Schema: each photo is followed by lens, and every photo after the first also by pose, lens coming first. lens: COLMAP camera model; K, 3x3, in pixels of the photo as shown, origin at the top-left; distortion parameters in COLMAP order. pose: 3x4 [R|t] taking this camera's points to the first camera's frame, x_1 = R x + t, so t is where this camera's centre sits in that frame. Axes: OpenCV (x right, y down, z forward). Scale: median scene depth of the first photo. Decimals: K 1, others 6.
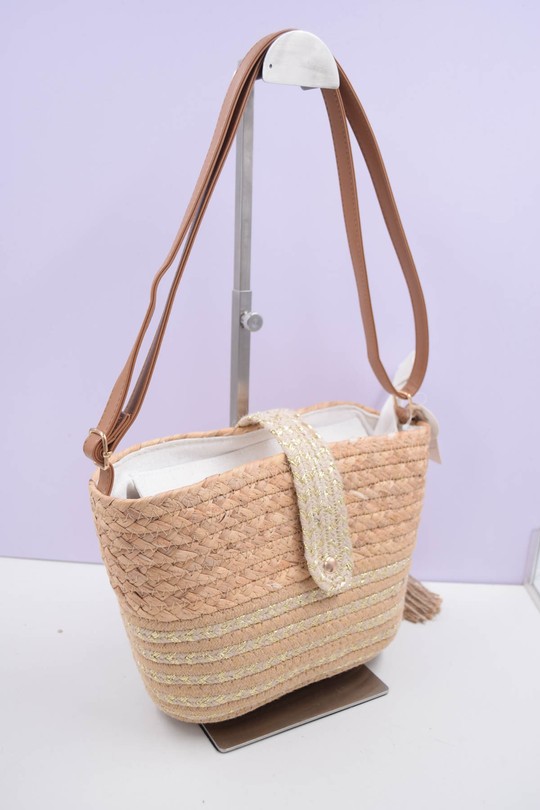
lens RADIAL K [[731.0, 0, 239.6], [0, 731.0, 401.9], [0, 0, 1]] dist [-0.103226, 0.003345]
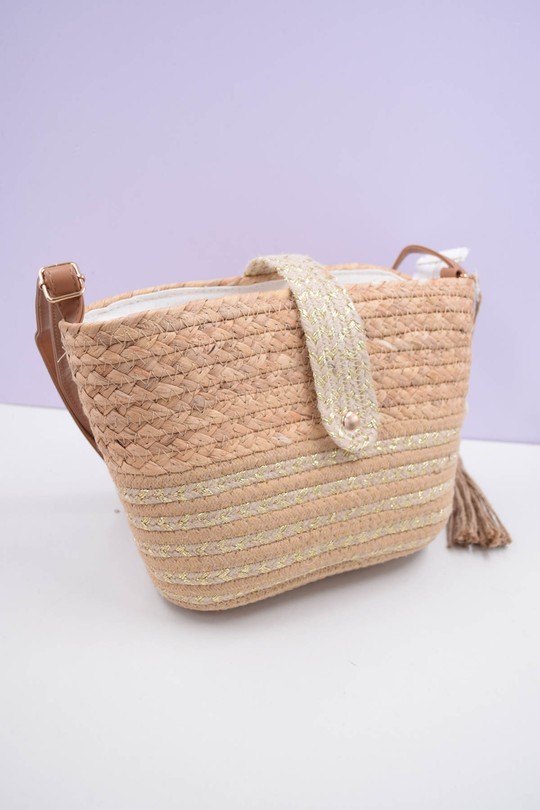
lens RADIAL K [[731.0, 0, 239.6], [0, 731.0, 401.9], [0, 0, 1]] dist [-0.103226, 0.003345]
pose [[0.990288, -0.035834, -0.134335, 0.110790], [0.032384, 0.999089, -0.027784, 0.221938], [0.135208, 0.023164, 0.990546, 0.132884]]
